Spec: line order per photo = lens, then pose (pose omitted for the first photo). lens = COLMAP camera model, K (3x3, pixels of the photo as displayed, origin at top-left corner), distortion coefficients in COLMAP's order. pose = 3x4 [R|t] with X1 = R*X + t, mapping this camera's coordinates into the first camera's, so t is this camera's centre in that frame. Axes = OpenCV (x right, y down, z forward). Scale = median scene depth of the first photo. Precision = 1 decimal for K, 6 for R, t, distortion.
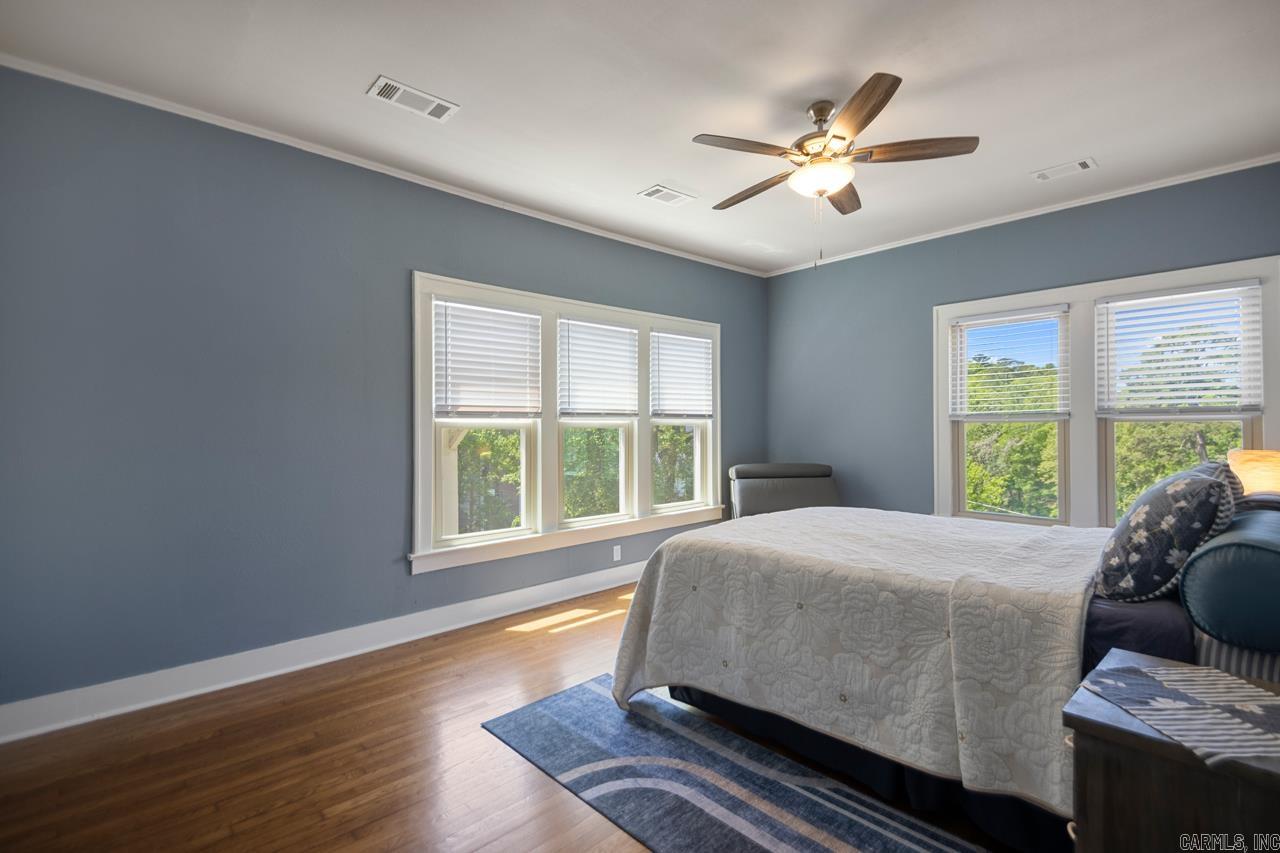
lens RADIAL K [[593.8, 0, 656.1], [0, 593.8, 432.7], [0, 0, 1]] dist [0.017579, -0.017090]
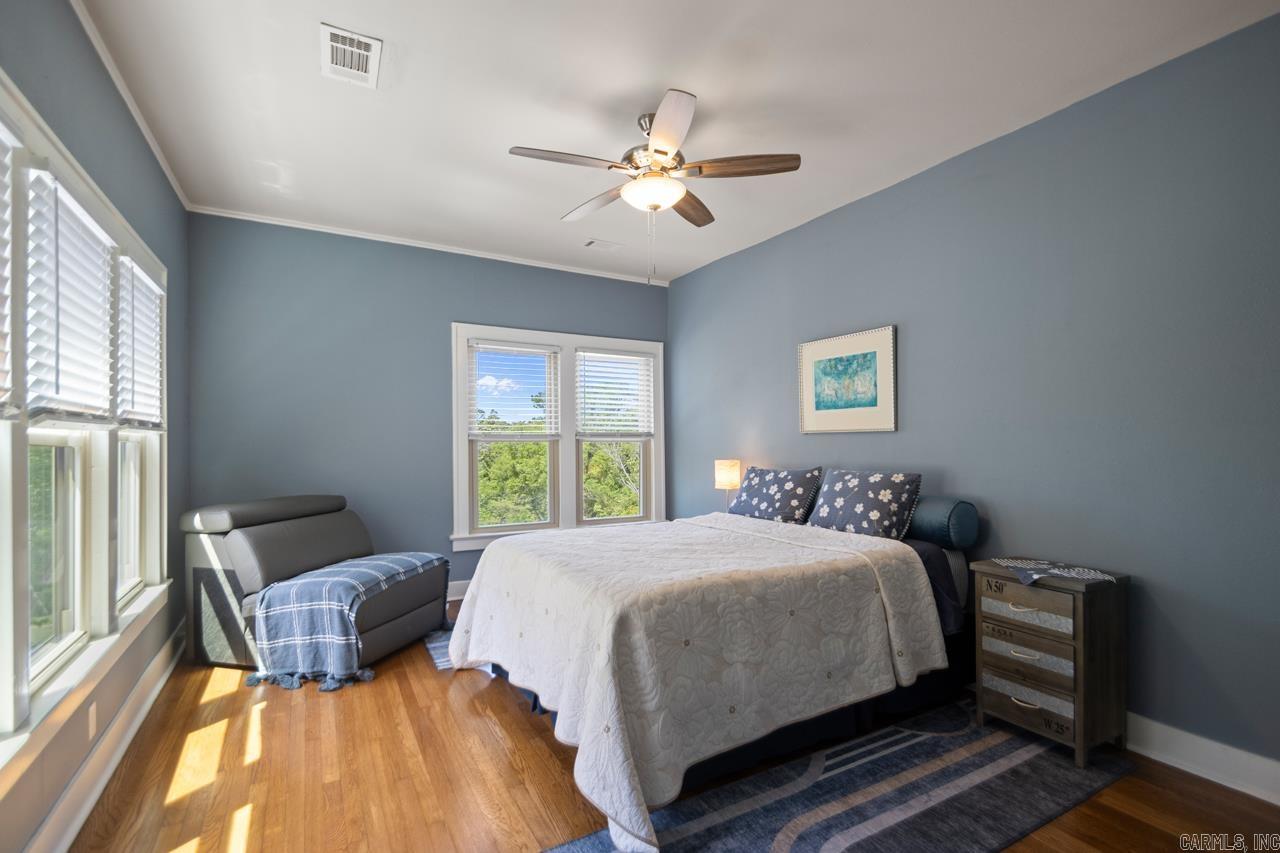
lens RADIAL K [[594.3, 0, 645.0], [0, 594.3, 445.9], [0, 0, 1]] dist [0.019076, -0.000196]
pose [[0.238045, 0.002089, 0.971252, -0.844102], [0.007480, 0.999964, -0.003984, -0.007404], [-0.971225, 0.008214, 0.238021, 0.973679]]
